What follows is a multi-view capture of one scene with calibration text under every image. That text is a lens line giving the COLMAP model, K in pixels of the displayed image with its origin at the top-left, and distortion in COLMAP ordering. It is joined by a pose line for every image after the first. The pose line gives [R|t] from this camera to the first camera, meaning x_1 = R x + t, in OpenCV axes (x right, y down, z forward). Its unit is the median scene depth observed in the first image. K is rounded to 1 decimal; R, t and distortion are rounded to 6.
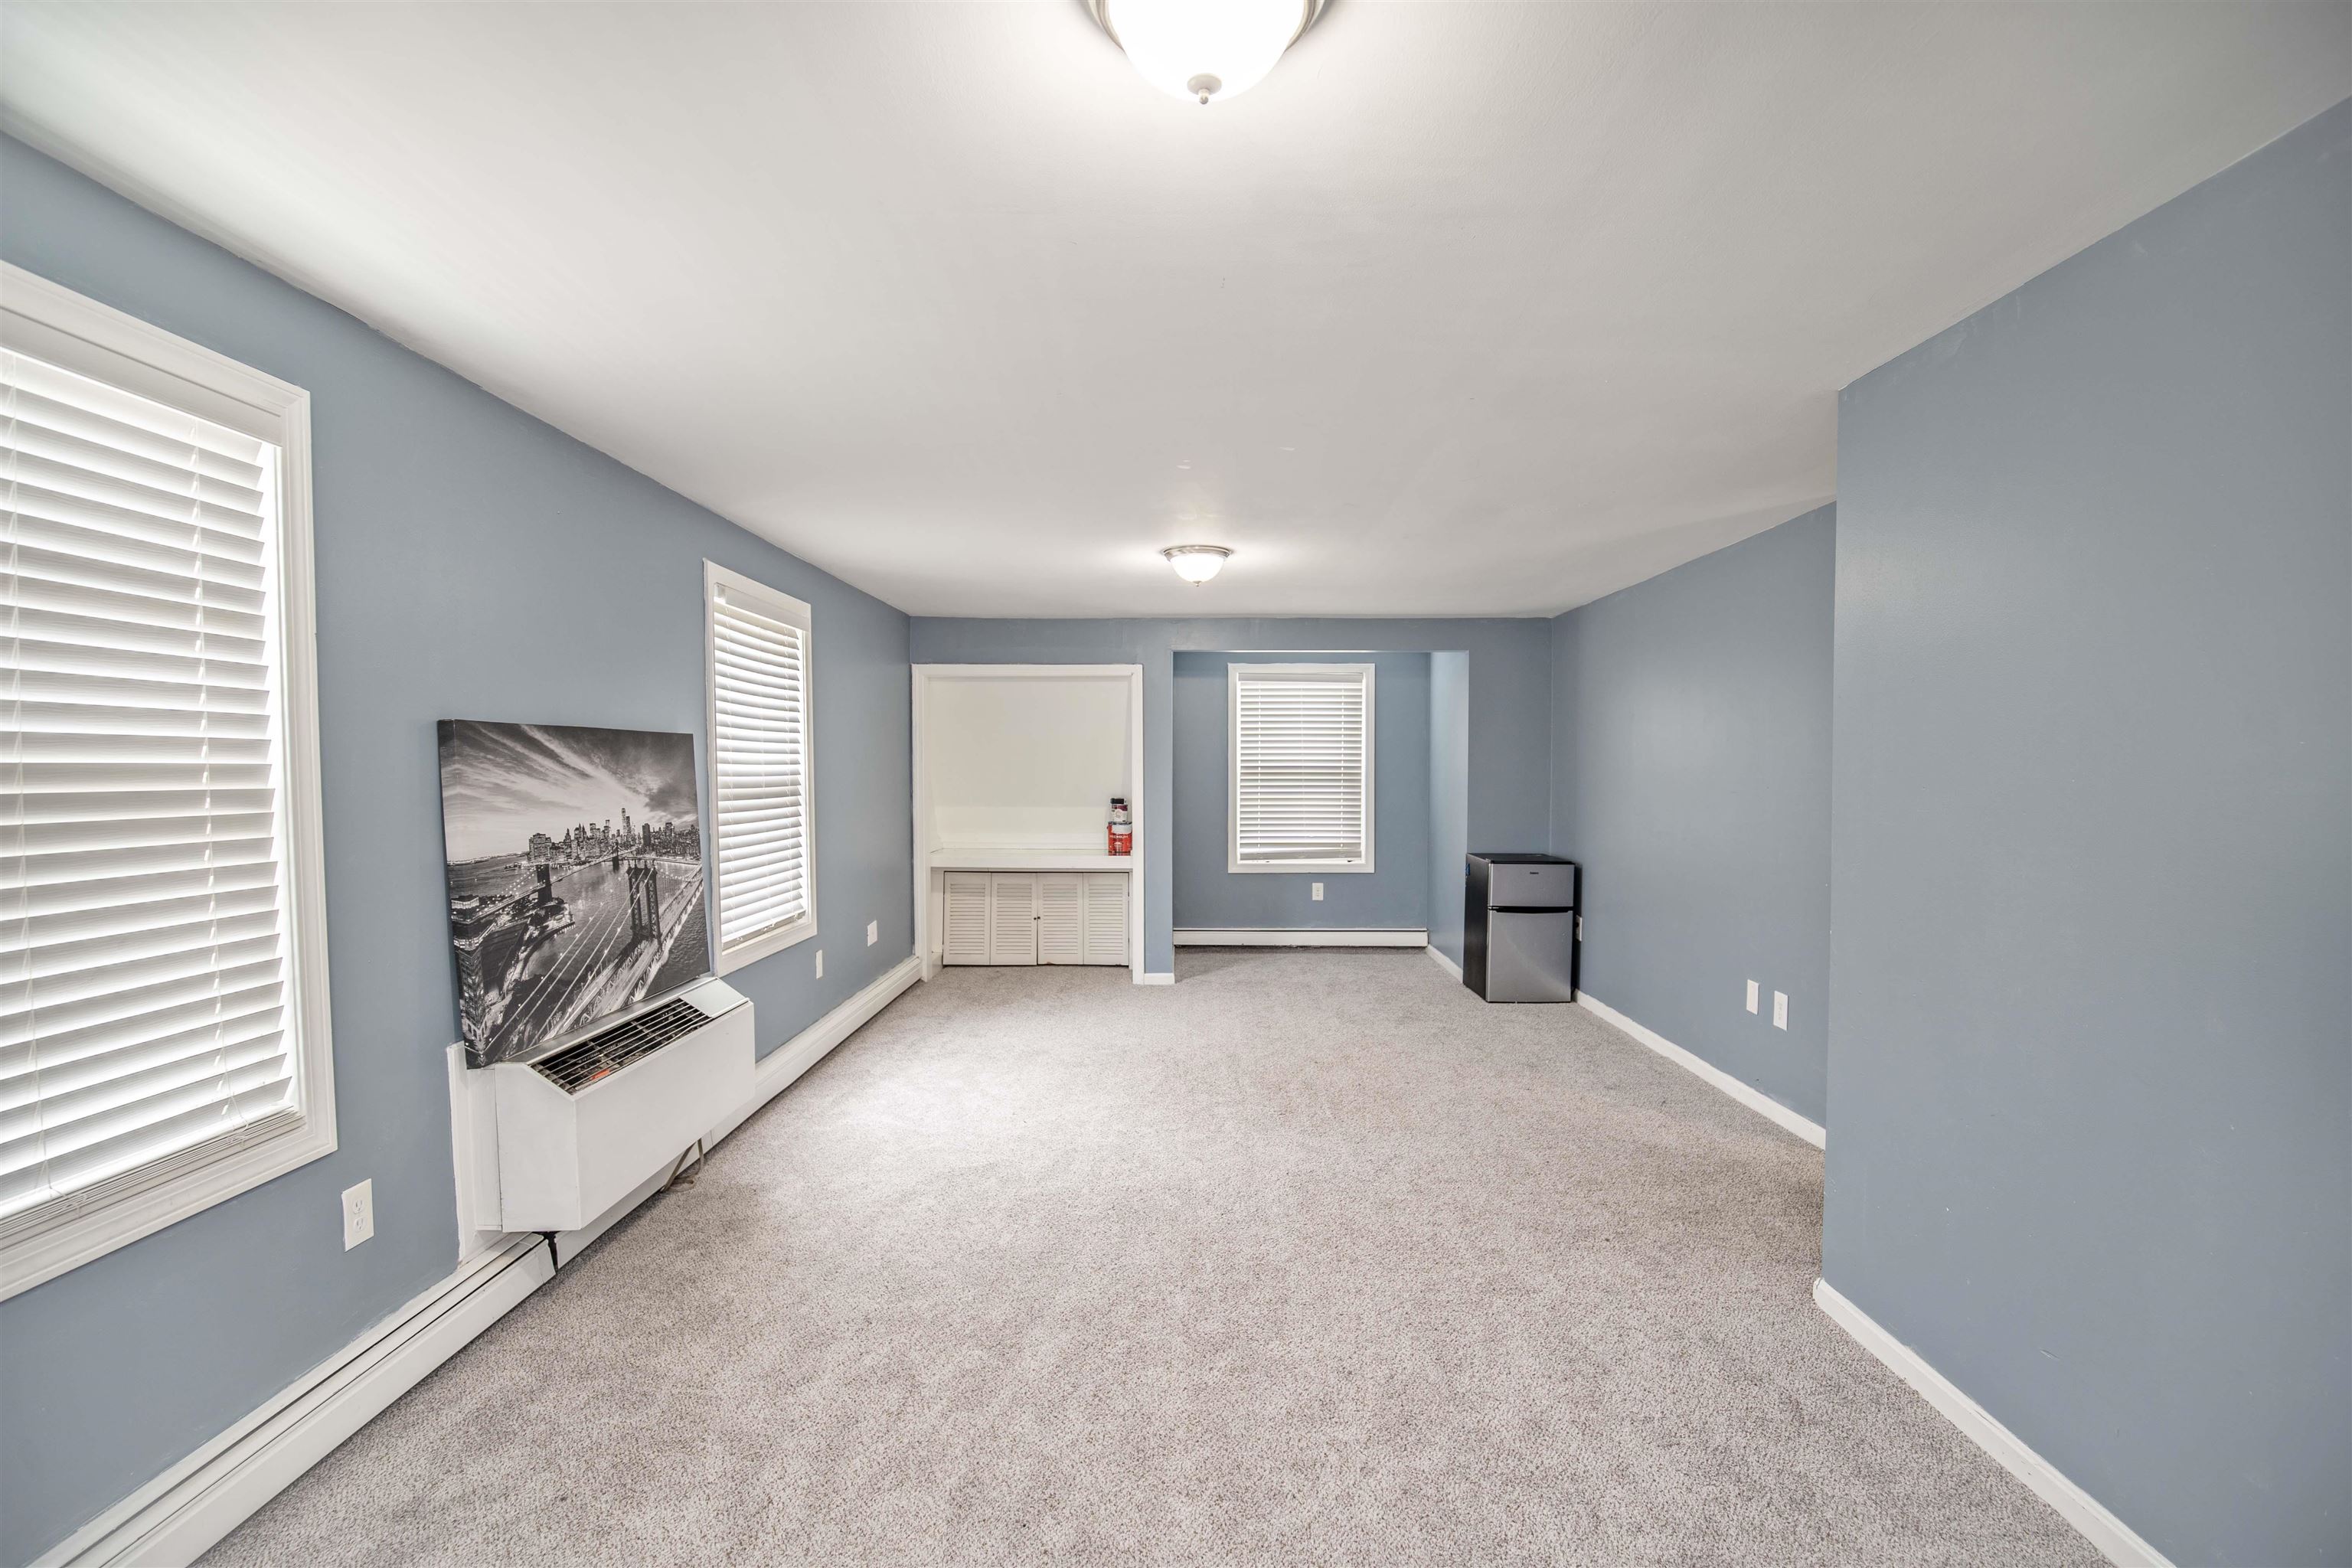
lens RADIAL K [[1092.4, 0, 1176.6], [0, 1092.4, 789.3], [0, 0, 1]] dist [-0.033317, 0.007508]
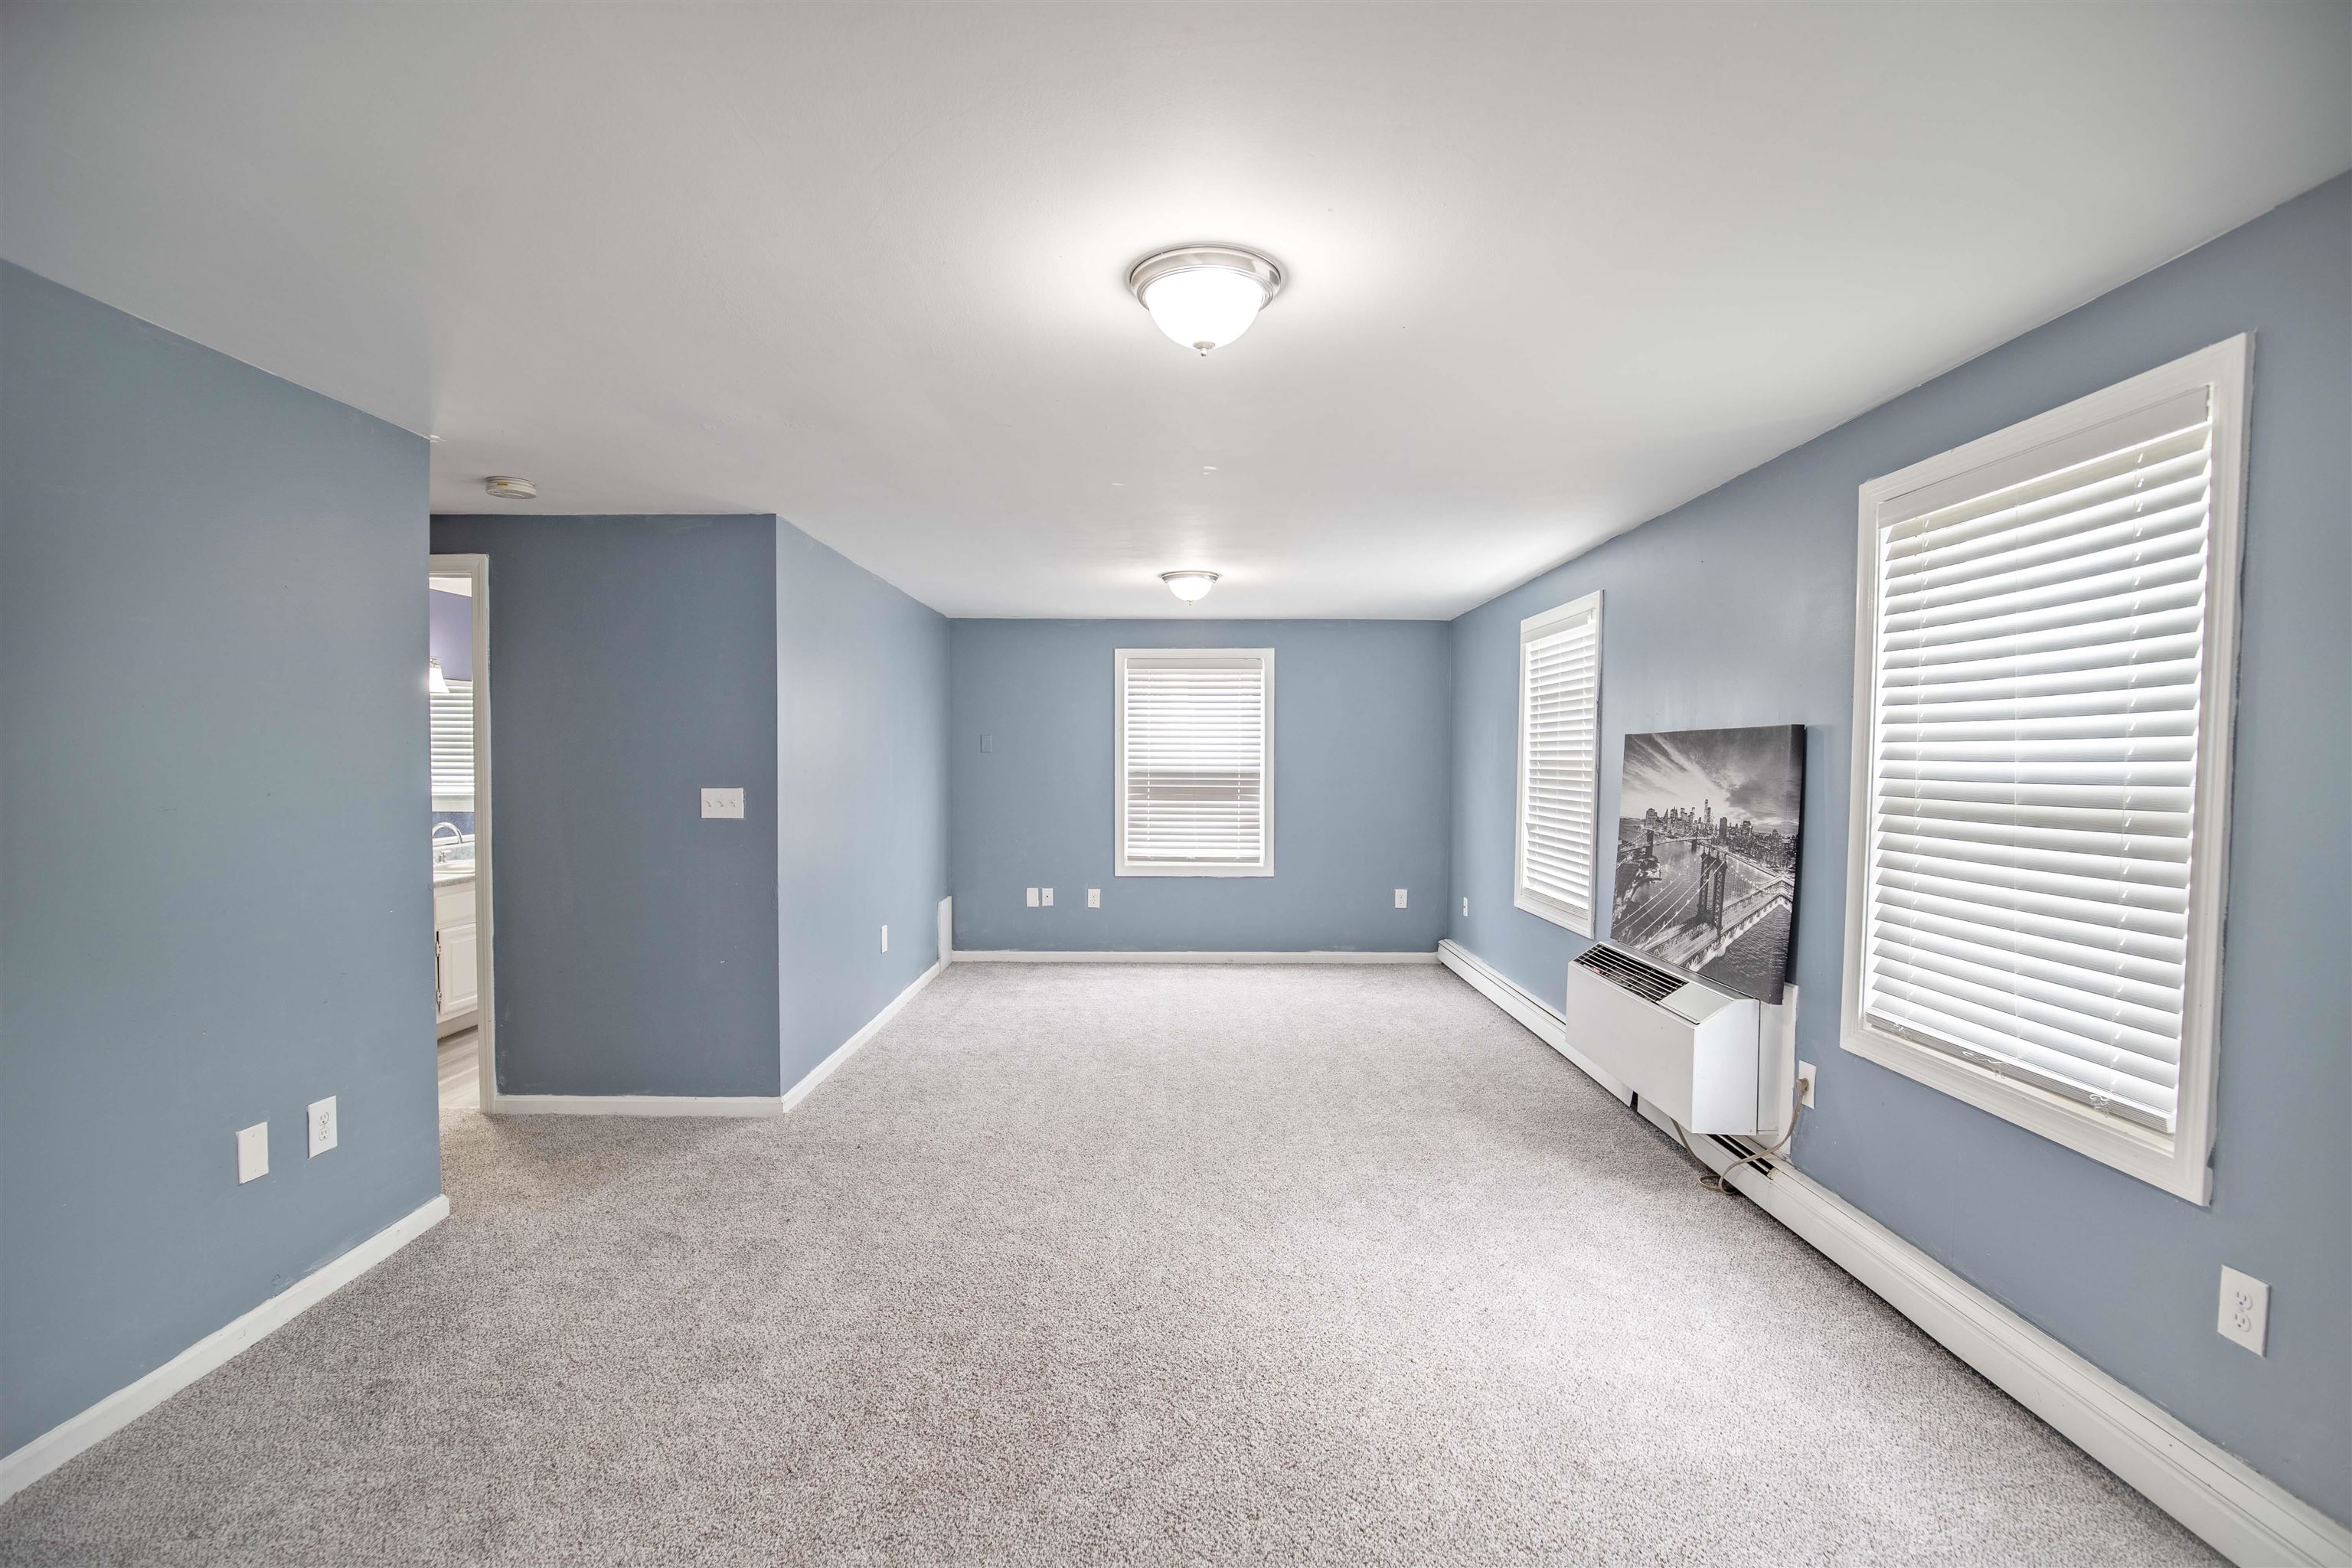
lens RADIAL K [[1092.4, 0, 1174.5], [0, 1092.4, 785.0], [0, 0, 1]] dist [-0.033317, 0.007508]
pose [[-0.999973, -0.001859, -0.007149, 0.048233], [-0.002173, 0.999023, 0.044139, -0.045403], [0.007060, 0.044153, -0.999000, 2.091081]]
